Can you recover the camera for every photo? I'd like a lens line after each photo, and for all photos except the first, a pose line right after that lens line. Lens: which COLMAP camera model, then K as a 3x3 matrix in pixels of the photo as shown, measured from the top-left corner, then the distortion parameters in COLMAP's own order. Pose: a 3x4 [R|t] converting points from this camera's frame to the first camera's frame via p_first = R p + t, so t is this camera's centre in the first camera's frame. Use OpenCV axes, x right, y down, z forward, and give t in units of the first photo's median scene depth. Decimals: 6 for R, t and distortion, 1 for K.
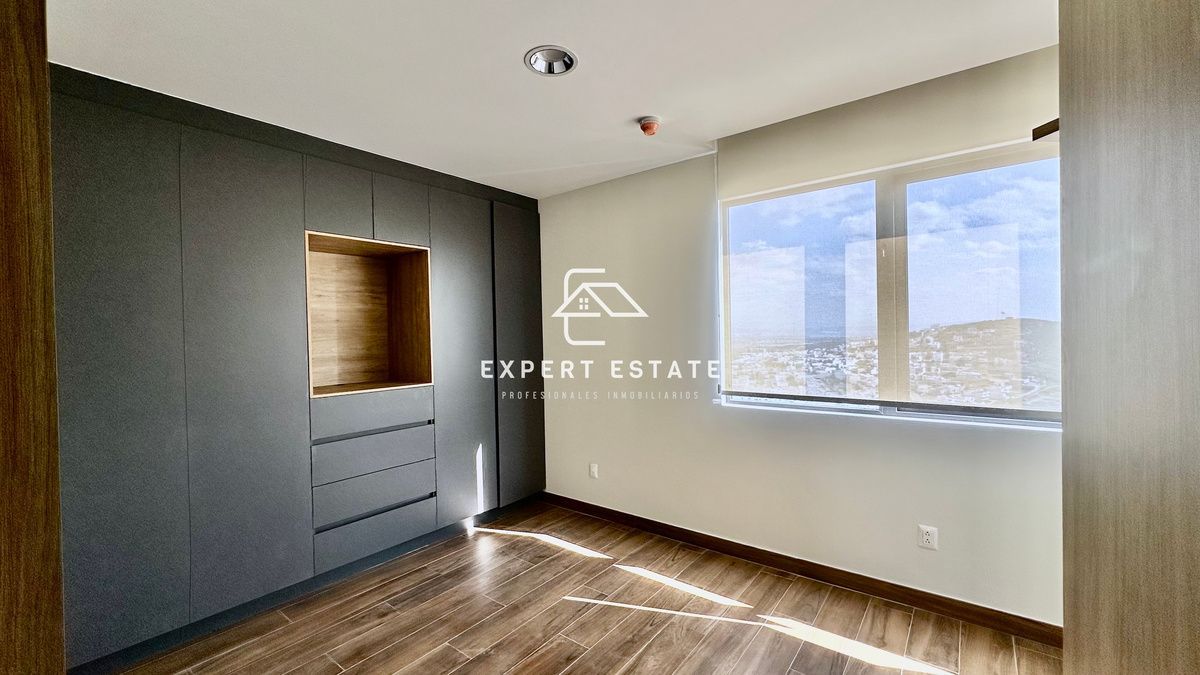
lens RADIAL K [[483.9, 0, 598.2], [0, 483.9, 341.3], [0, 0, 1]] dist [-0.001742, 0.000396]
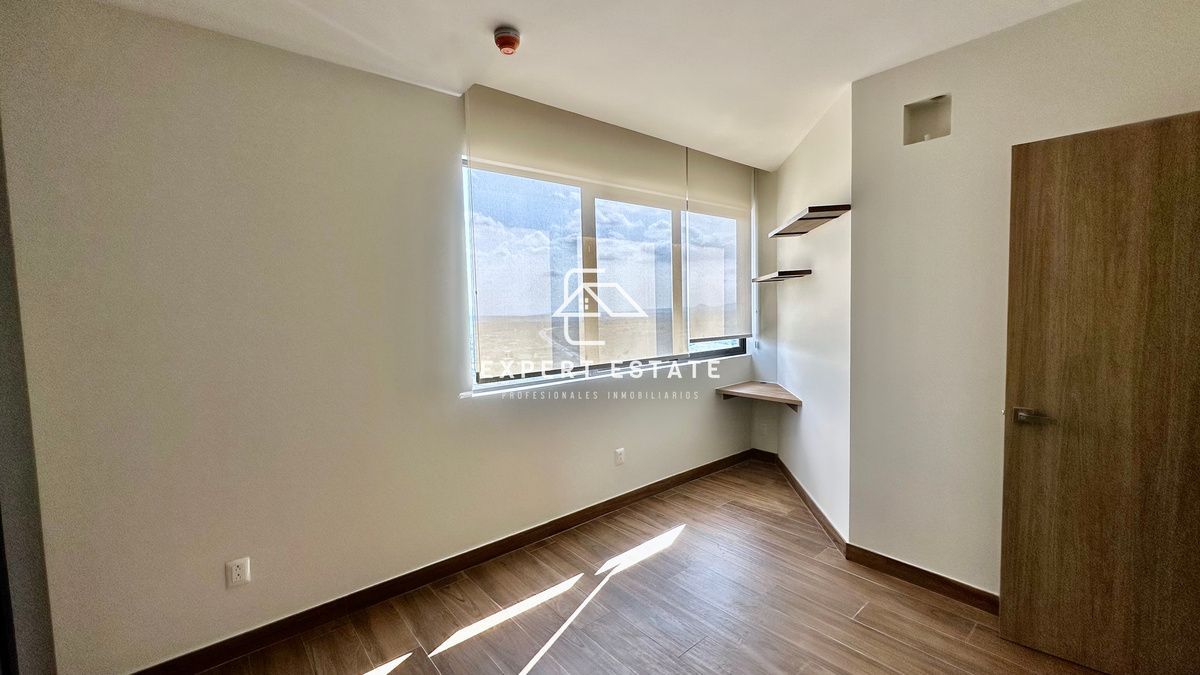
lens RADIAL K [[483.9, 0, 598.2], [0, 483.9, 341.3], [0, 0, 1]] dist [-0.001742, 0.000396]
pose [[0.217161, -0.062953, 0.974104, -0.631360], [0.044967, 0.997504, 0.054441, -0.006906], [-0.975100, 0.031980, 0.219450, 0.690261]]
